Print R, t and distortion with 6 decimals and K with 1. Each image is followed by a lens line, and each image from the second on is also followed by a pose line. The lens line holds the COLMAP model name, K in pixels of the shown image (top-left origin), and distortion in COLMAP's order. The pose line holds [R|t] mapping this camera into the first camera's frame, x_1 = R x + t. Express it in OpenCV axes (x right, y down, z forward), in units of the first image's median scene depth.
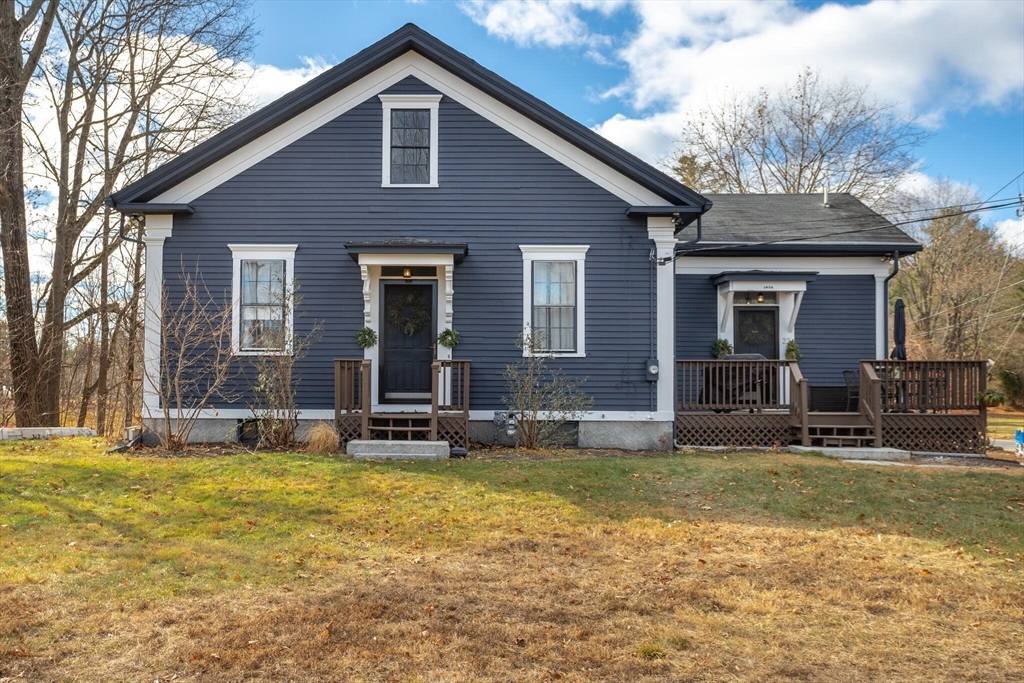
lens RADIAL K [[847.6, 0, 458.3], [0, 847.6, 364.8], [0, 0, 1]] dist [-0.001311, 0.005511]
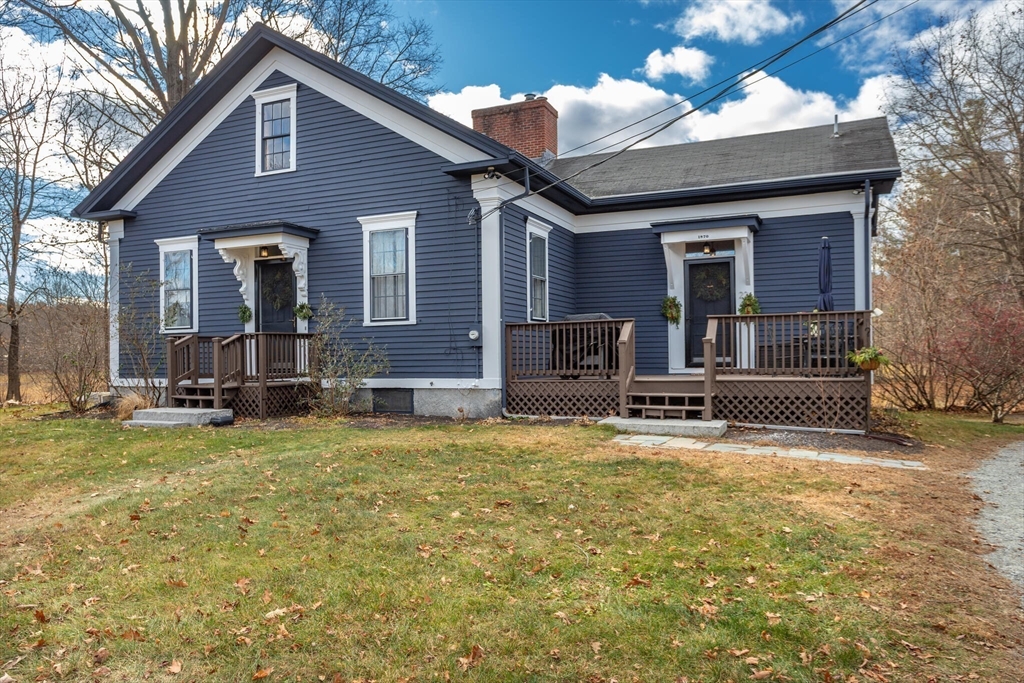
lens RADIAL K [[710.3, 0, 511.3], [0, 710.3, 344.6], [0, 0, 1]] dist [-0.003374, 0.002581]
pose [[0.921125, -0.025746, -0.388414, 0.570540], [0.033584, 0.999346, 0.013404, 0.007285], [0.387815, -0.025391, 0.921388, 0.276122]]
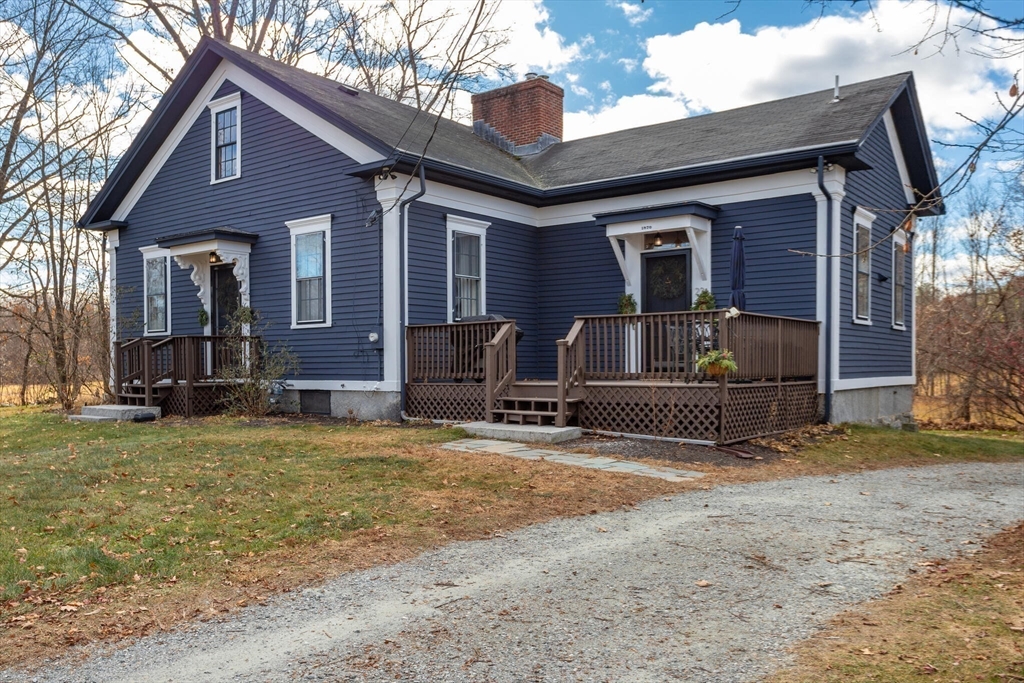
lens RADIAL K [[814.9, 0, 491.6], [0, 814.9, 368.8], [0, 0, 1]] dist [0.006697, -0.007138]
pose [[0.798081, -0.008031, -0.602497, 0.875093], [0.036197, 0.998744, 0.034634, 0.013921], [0.601462, -0.049450, 0.797369, 0.341925]]
